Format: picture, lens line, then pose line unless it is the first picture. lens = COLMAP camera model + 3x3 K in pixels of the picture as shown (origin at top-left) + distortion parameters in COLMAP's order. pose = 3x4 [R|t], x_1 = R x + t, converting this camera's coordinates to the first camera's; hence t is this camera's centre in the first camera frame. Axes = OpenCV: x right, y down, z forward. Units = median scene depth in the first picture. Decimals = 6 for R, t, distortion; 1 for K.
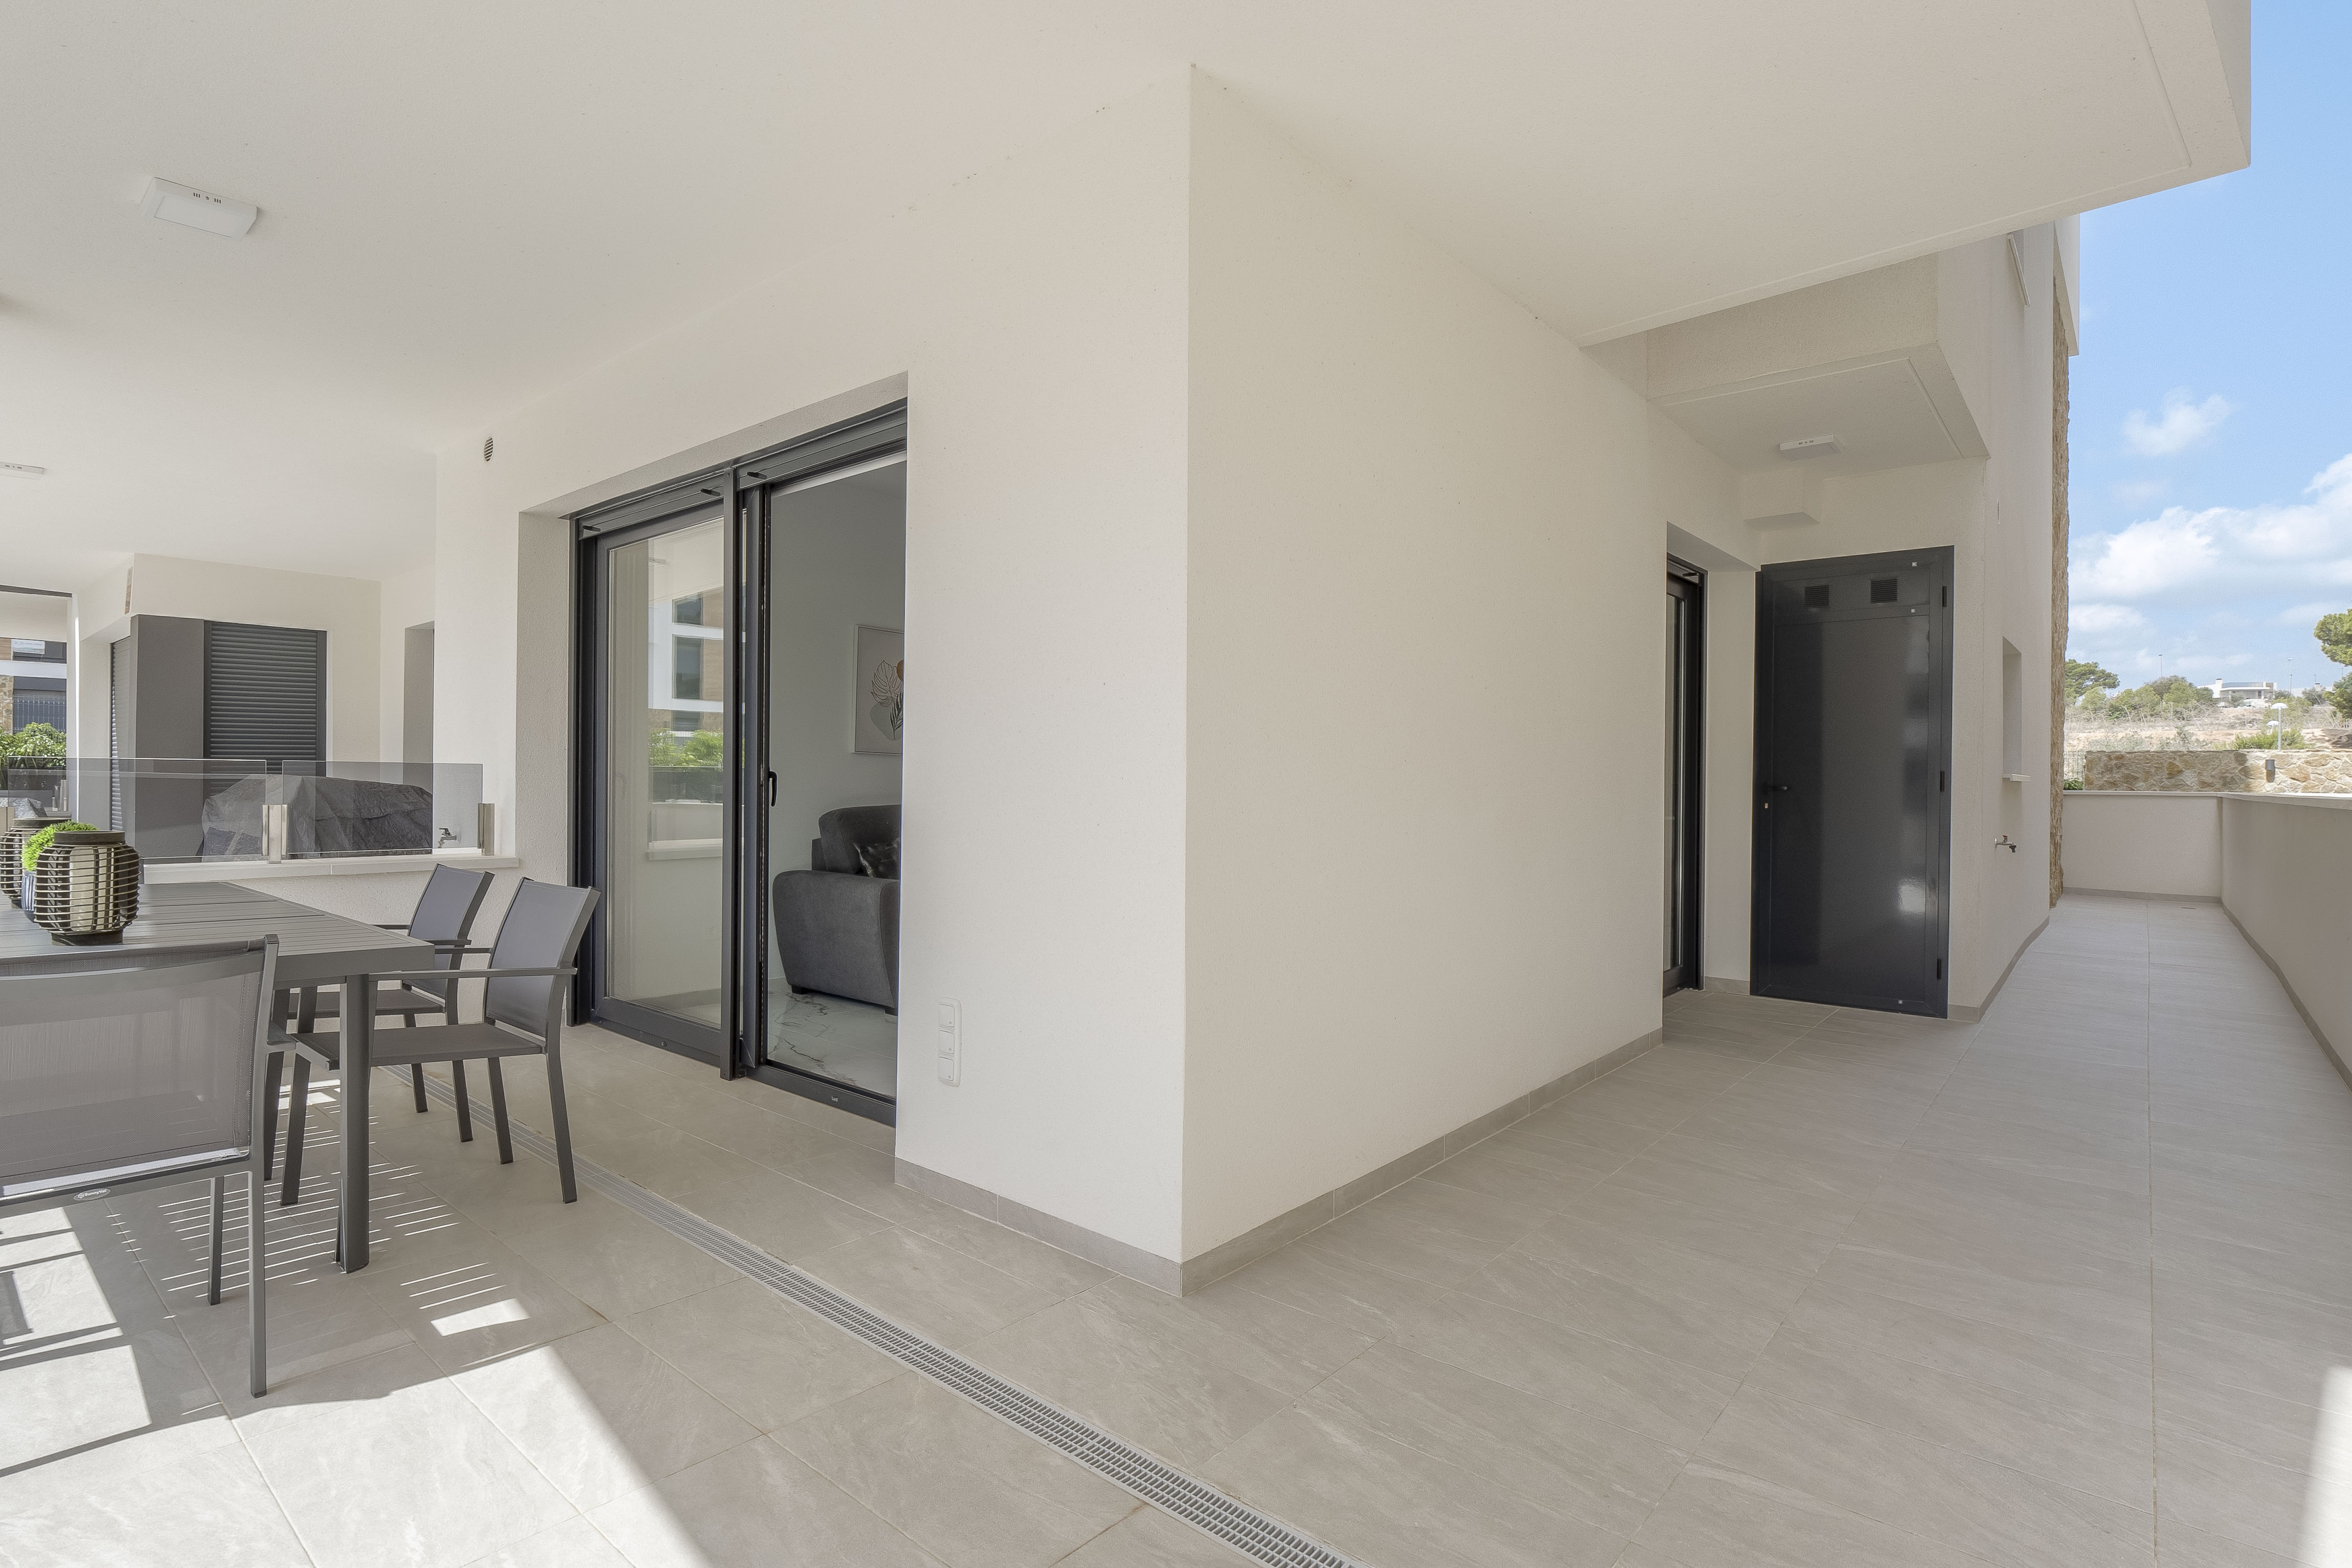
lens RADIAL K [[1169.6, 0, 1148.8], [0, 1169.6, 790.3], [0, 0, 1]] dist [0.001415, -0.010066]
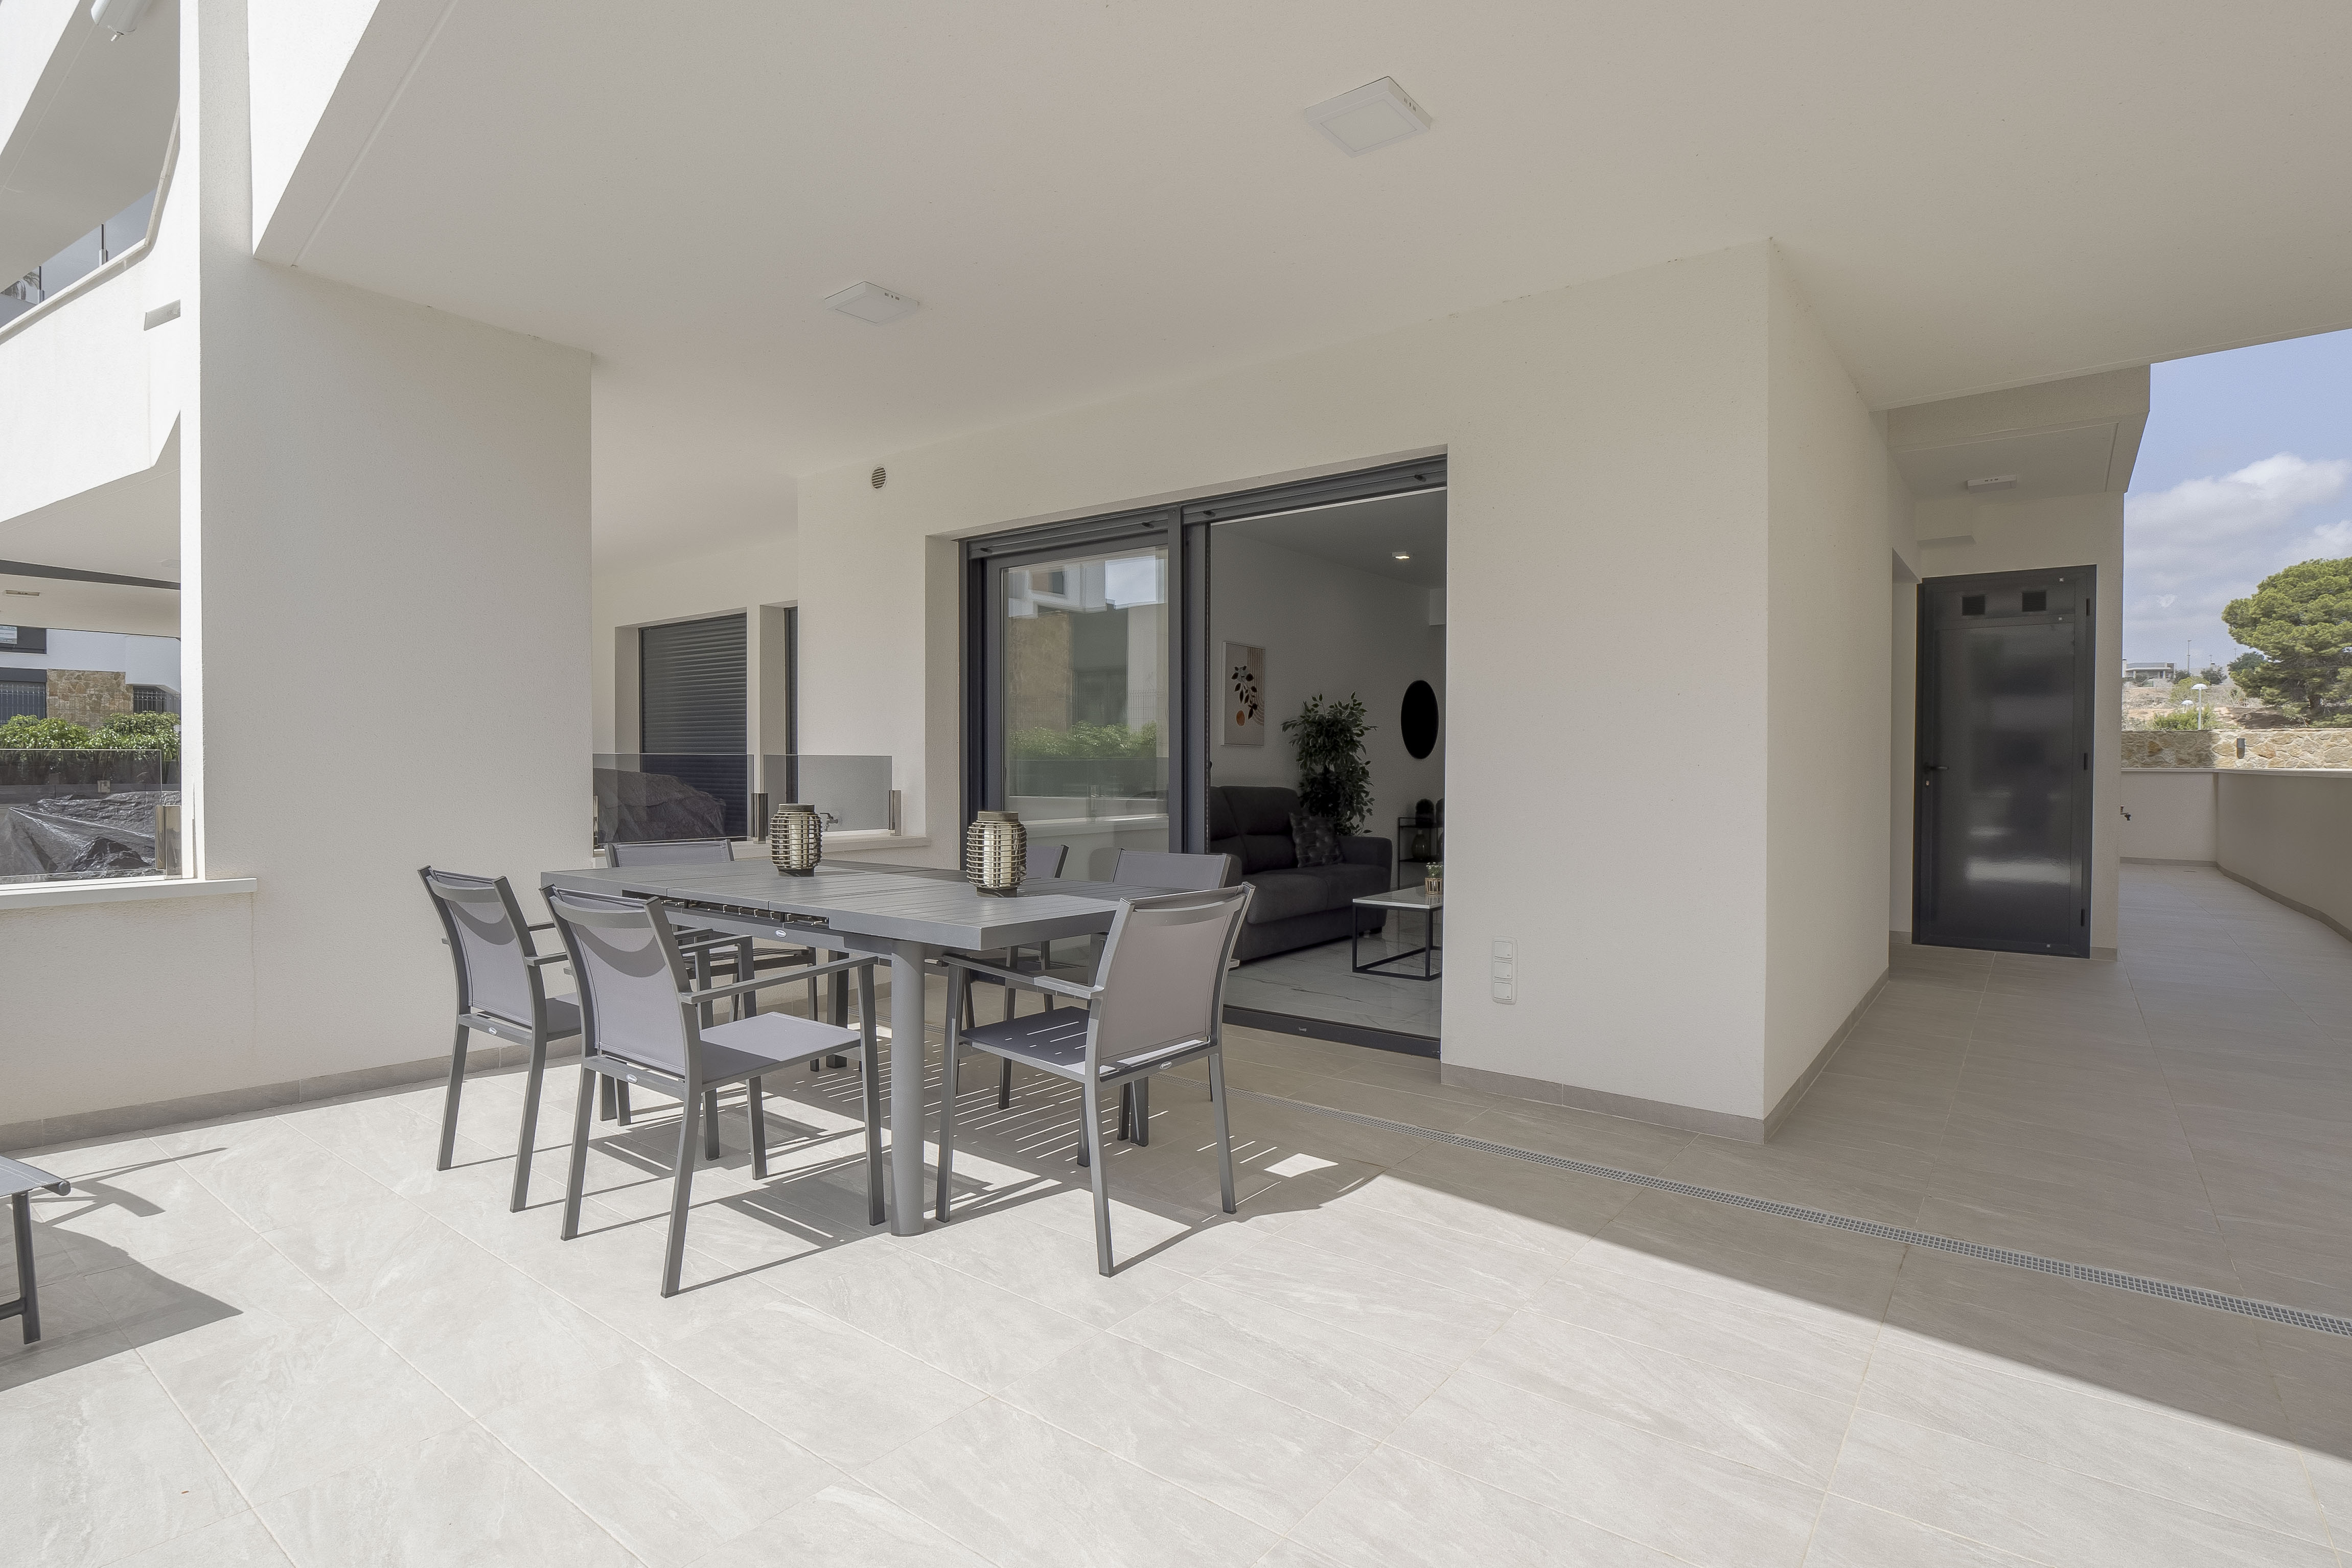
lens RADIAL K [[1169.7, 0, 1148.8], [0, 1169.7, 790.3], [0, 0, 1]] dist [0.001415, -0.010066]
pose [[0.998677, -0.009205, 0.050584, -0.370272], [0.008518, 0.999869, 0.013772, -0.002803], [-0.050704, -0.013323, 0.998625, -0.158871]]
